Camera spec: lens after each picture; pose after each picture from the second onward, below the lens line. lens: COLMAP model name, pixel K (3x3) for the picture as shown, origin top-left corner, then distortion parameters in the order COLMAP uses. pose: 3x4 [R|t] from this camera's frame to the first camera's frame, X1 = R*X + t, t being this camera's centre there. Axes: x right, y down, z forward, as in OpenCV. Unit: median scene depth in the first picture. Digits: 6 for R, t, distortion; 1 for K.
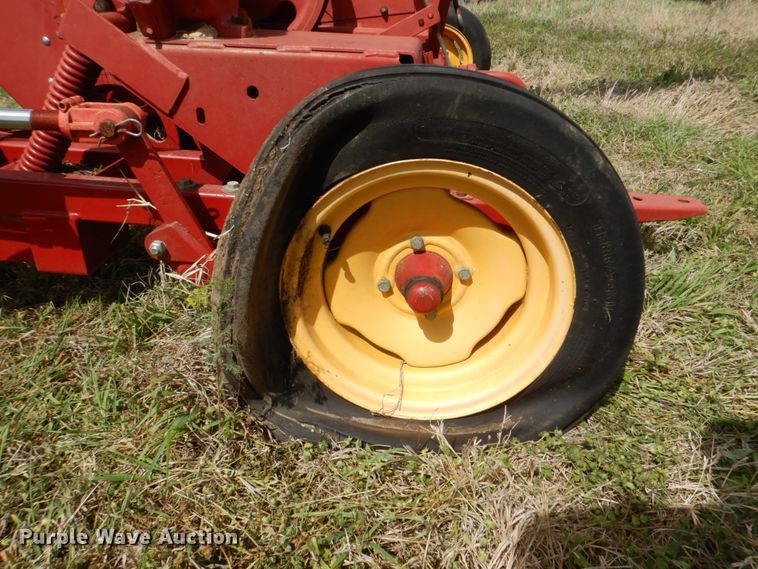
lens RADIAL K [[550.4, 0, 374.8], [0, 550.4, 286.1], [0, 0, 1]] dist [0.000857, -0.002415]
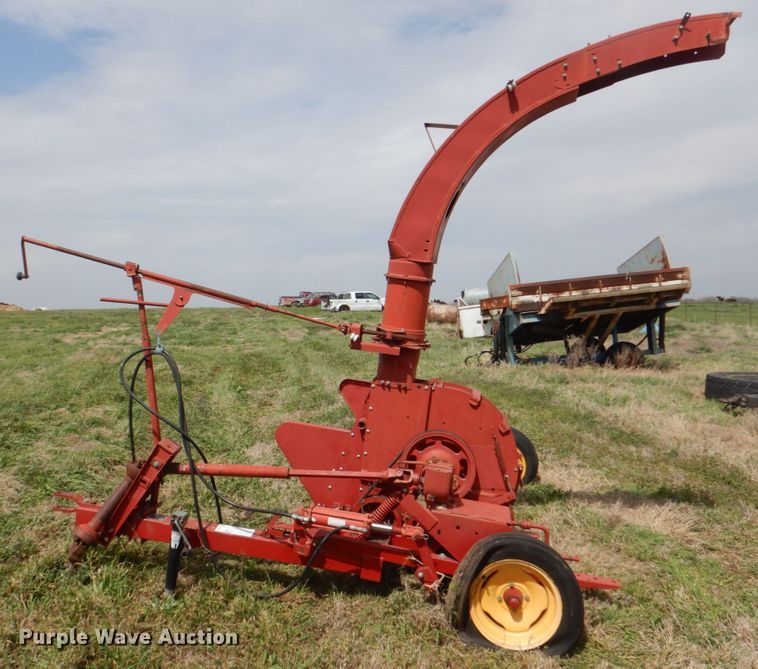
lens RADIAL K [[702.4, 0, 313.4], [0, 702.4, 324.7], [0, 0, 1]] dist [-0.004063, 0.007241]
pose [[0.988666, 0.082899, -0.125169, -0.637475], [-0.128306, 0.899465, -0.417732, 0.390835], [0.077955, 0.429057, 0.899907, -3.201403]]
